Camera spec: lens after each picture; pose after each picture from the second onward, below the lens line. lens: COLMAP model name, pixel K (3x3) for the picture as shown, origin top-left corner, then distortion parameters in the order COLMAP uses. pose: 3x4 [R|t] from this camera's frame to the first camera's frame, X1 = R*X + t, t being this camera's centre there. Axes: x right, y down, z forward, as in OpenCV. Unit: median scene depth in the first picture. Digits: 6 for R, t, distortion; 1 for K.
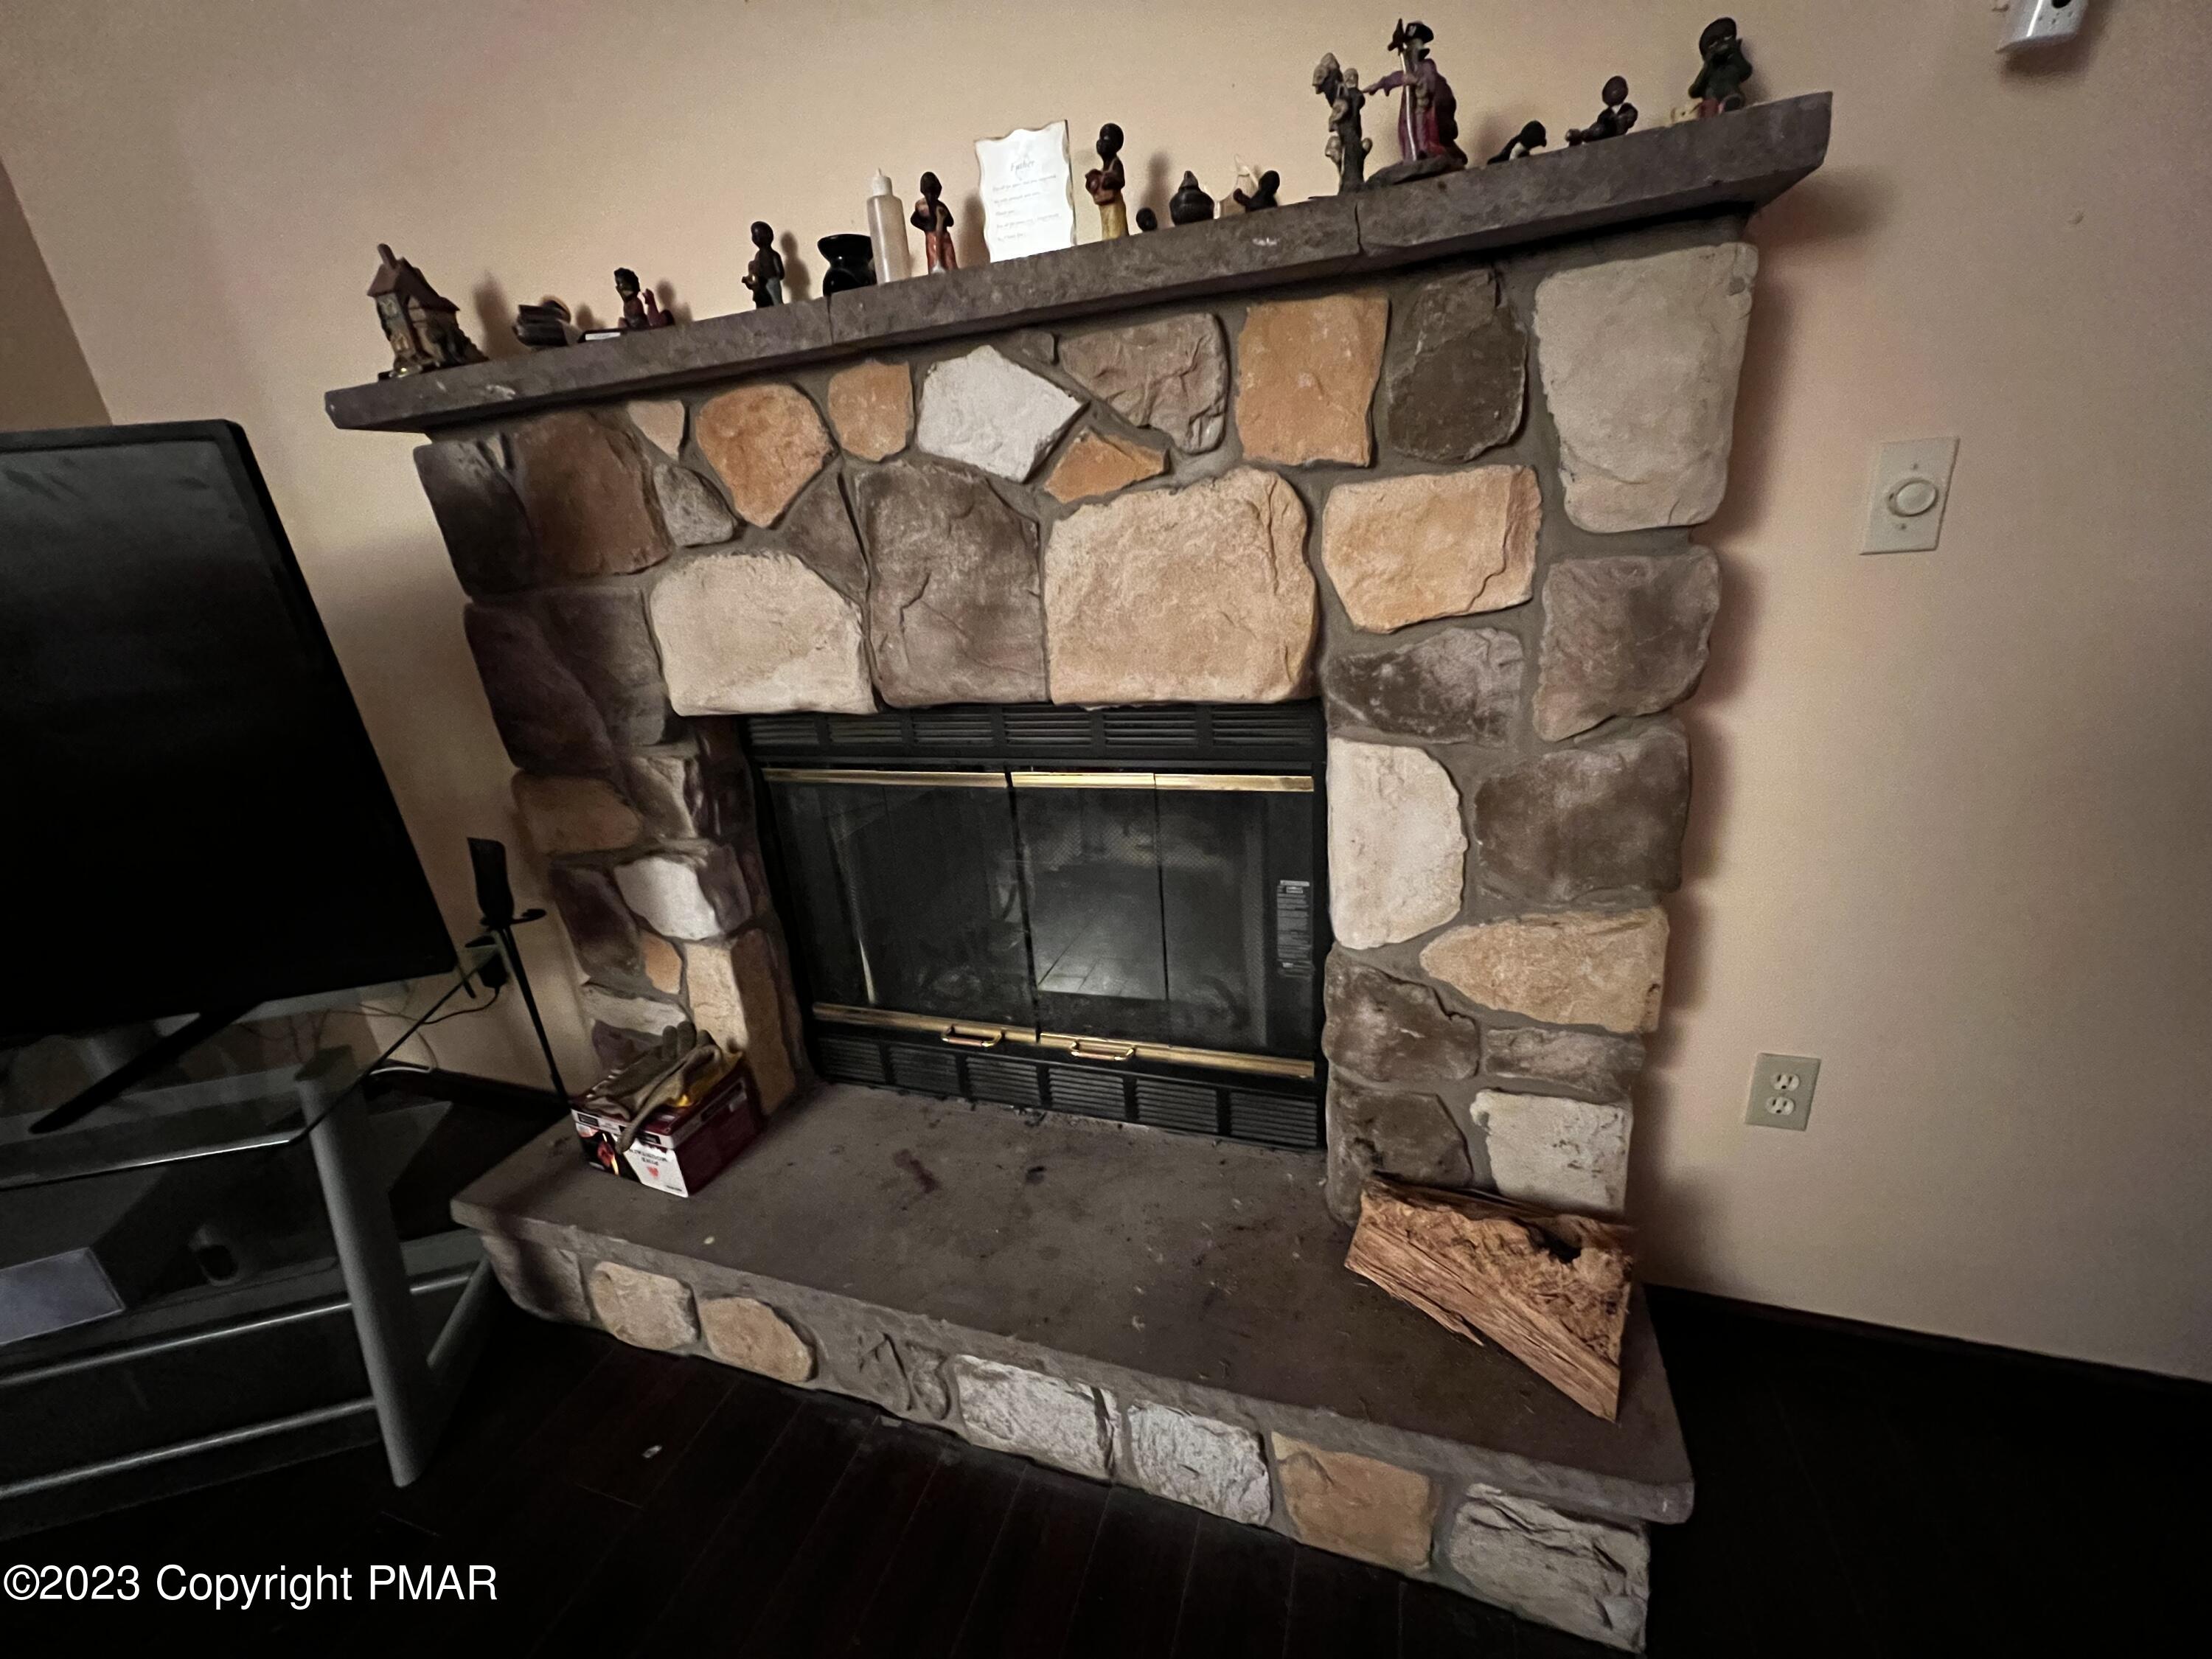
lens RADIAL K [[892.9, 0, 1107.4], [0, 892.9, 836.3], [0, 0, 1]] dist [0.003006, 0.000073]
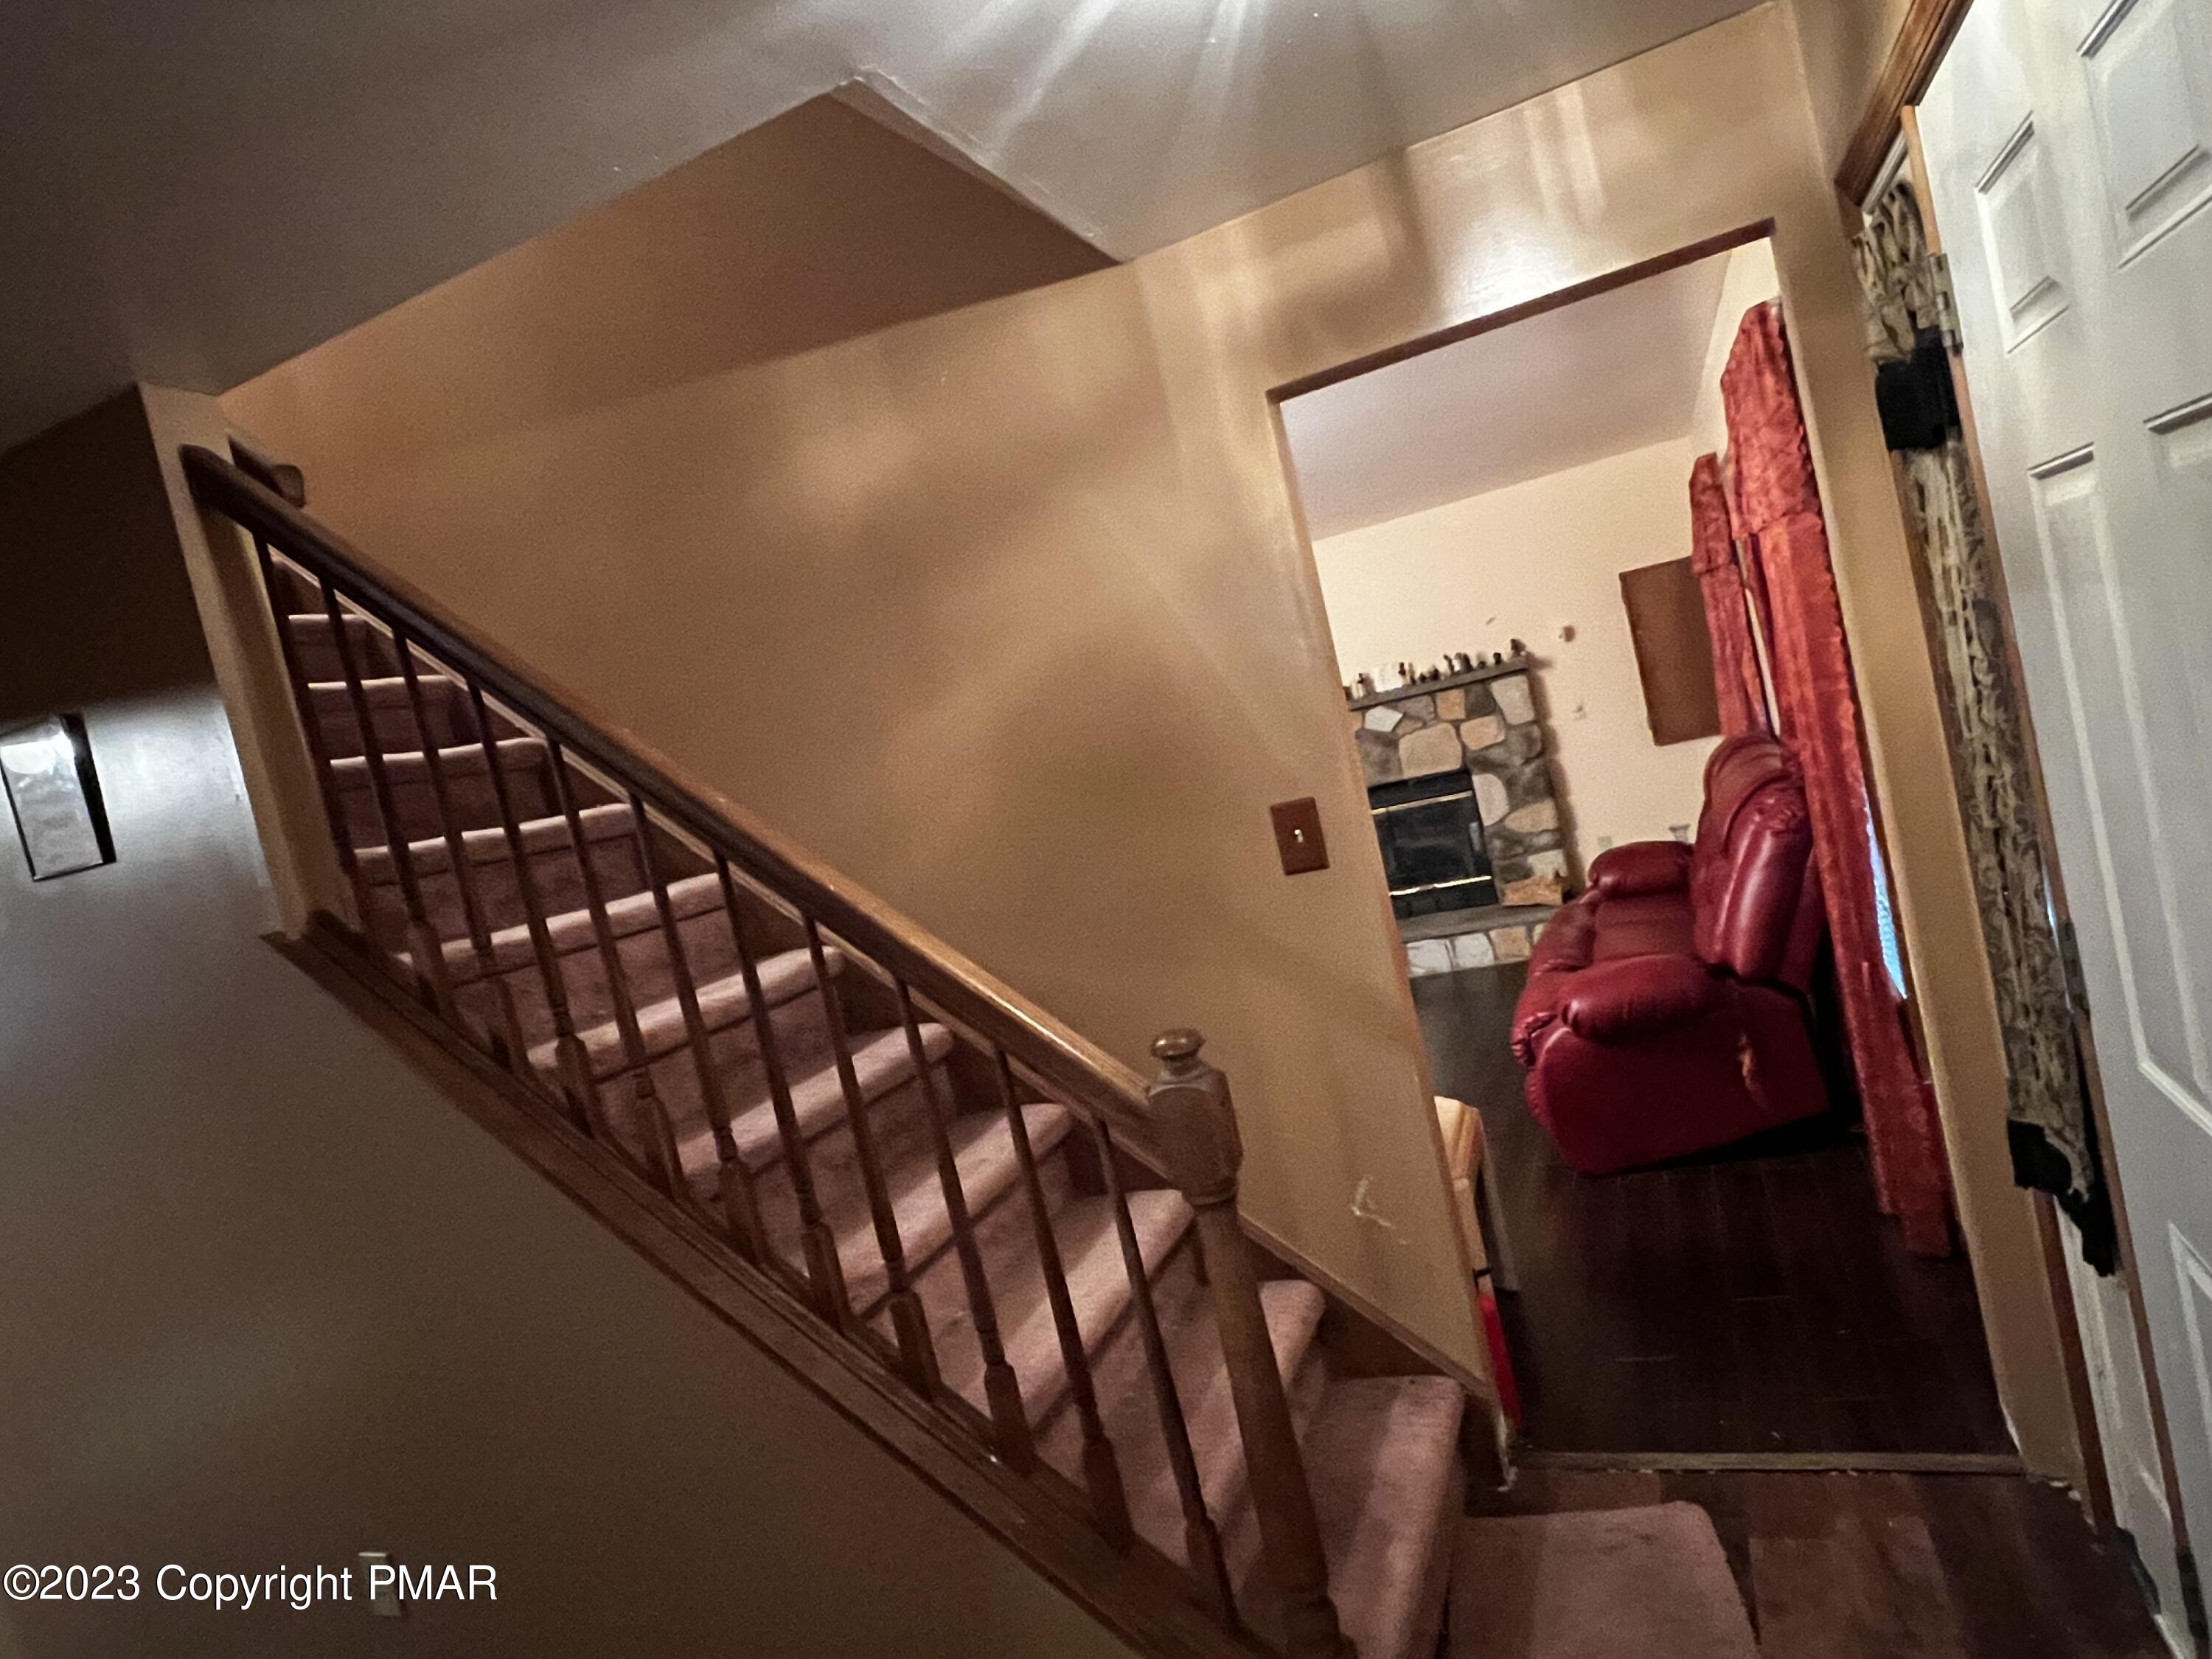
lens RADIAL K [[1336.4, 0, 1100.7], [0, 1336.4, 834.2], [0, 0, 1]] dist [0.008493, -0.004293]
pose [[0.988860, -0.137959, -0.055880, -1.300048], [0.115165, 0.946976, -0.299957, 2.037269], [0.094299, 0.290180, 0.952315, -5.667273]]
